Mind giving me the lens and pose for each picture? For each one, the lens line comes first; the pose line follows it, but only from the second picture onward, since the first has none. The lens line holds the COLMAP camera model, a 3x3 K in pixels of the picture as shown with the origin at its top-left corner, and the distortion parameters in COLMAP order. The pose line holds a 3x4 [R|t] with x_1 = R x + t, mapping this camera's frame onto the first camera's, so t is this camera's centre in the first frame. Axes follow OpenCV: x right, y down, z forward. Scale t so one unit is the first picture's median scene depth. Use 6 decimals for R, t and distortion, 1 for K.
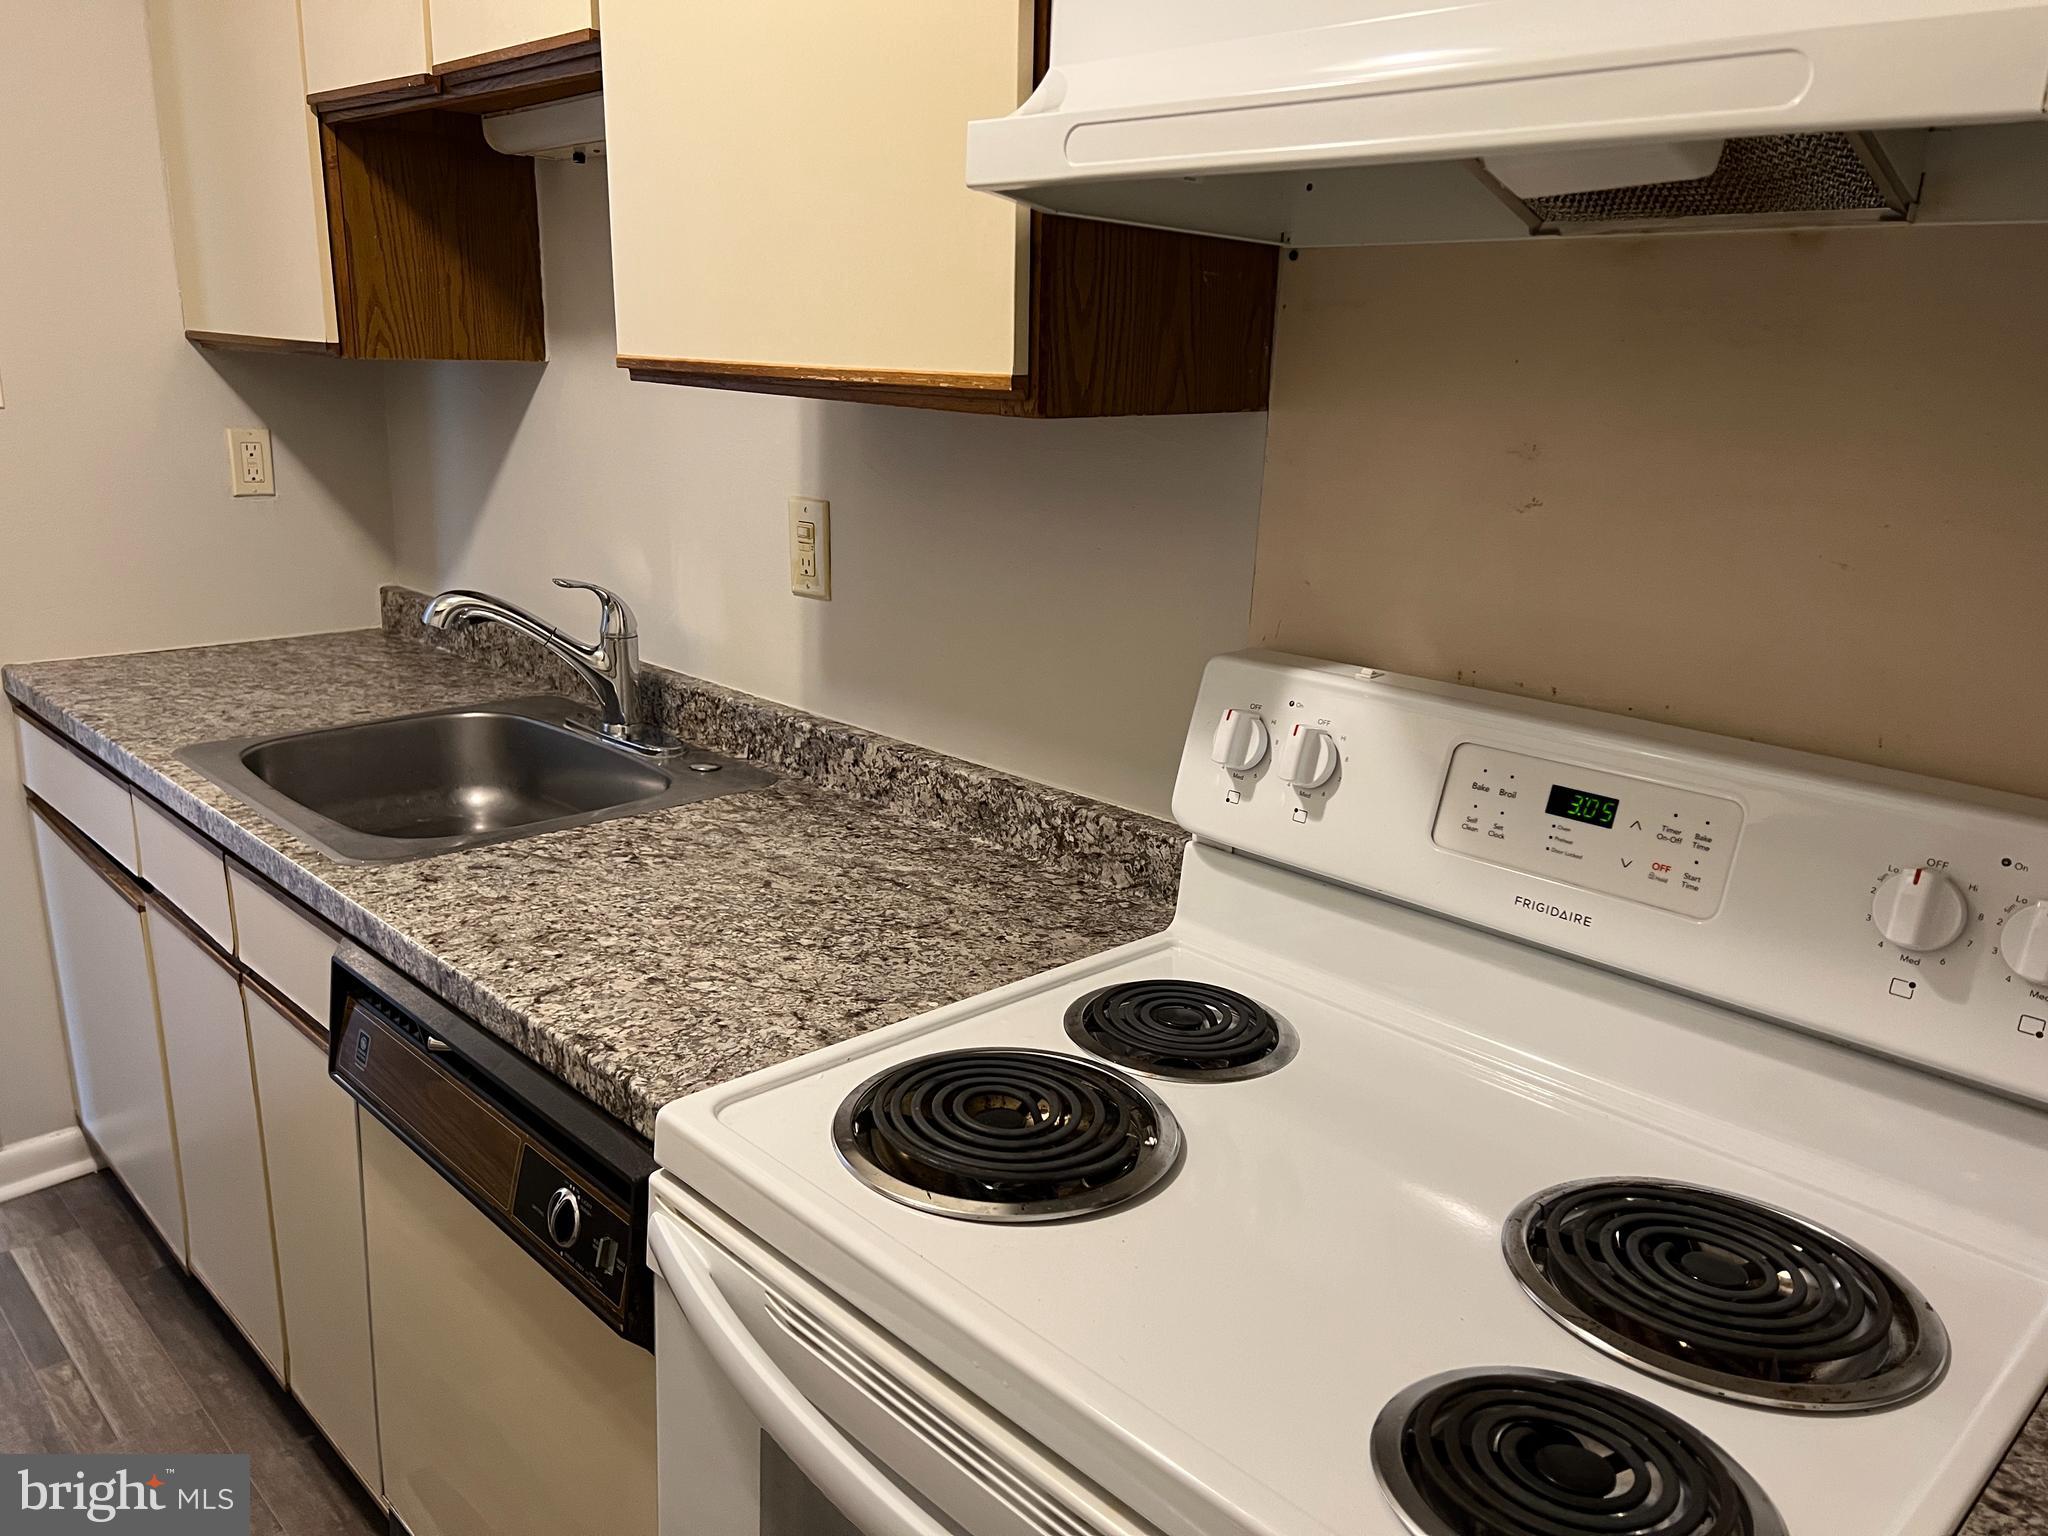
lens RADIAL K [[1558.2, 0, 1024.0], [0, 1558.2, 768.0], [0, 0, 1]] dist [-0.010684, -0.002661]
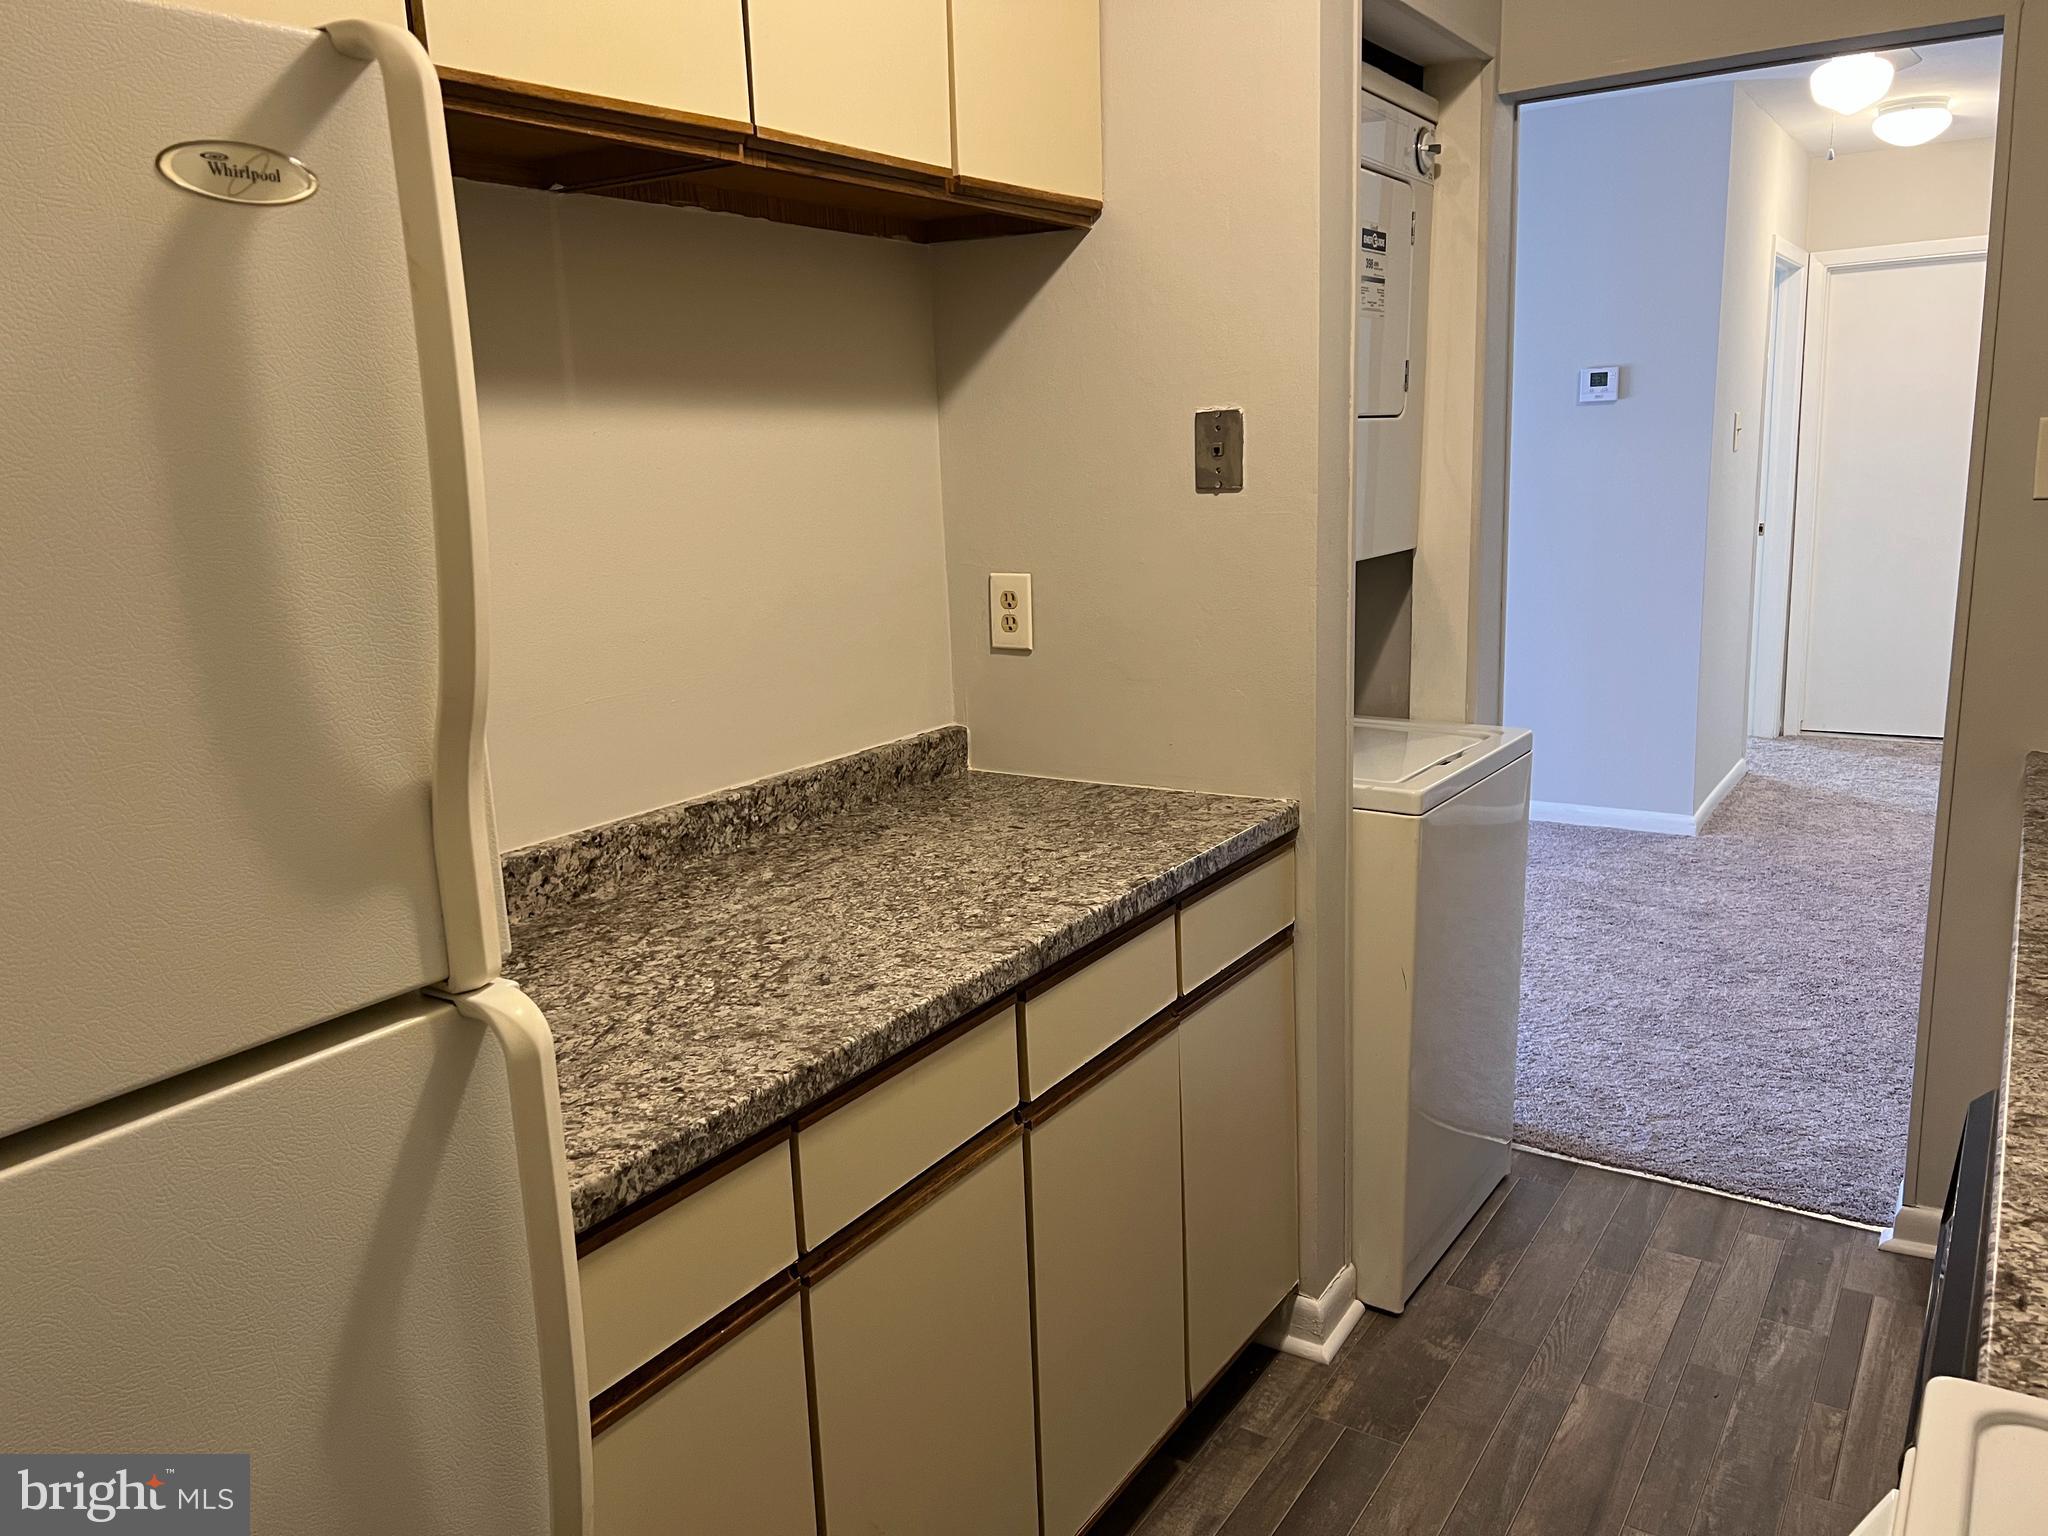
lens RADIAL K [[1558.2, 0, 1024.0], [0, 1558.2, 768.0], [0, 0, 1]] dist [-0.010684, -0.002661]
pose [[-0.233934, -0.208392, 0.949657, -1.260388], [0.288355, 0.917940, 0.272464, -0.286921], [-0.928507, 0.337577, -0.154647, 0.961920]]
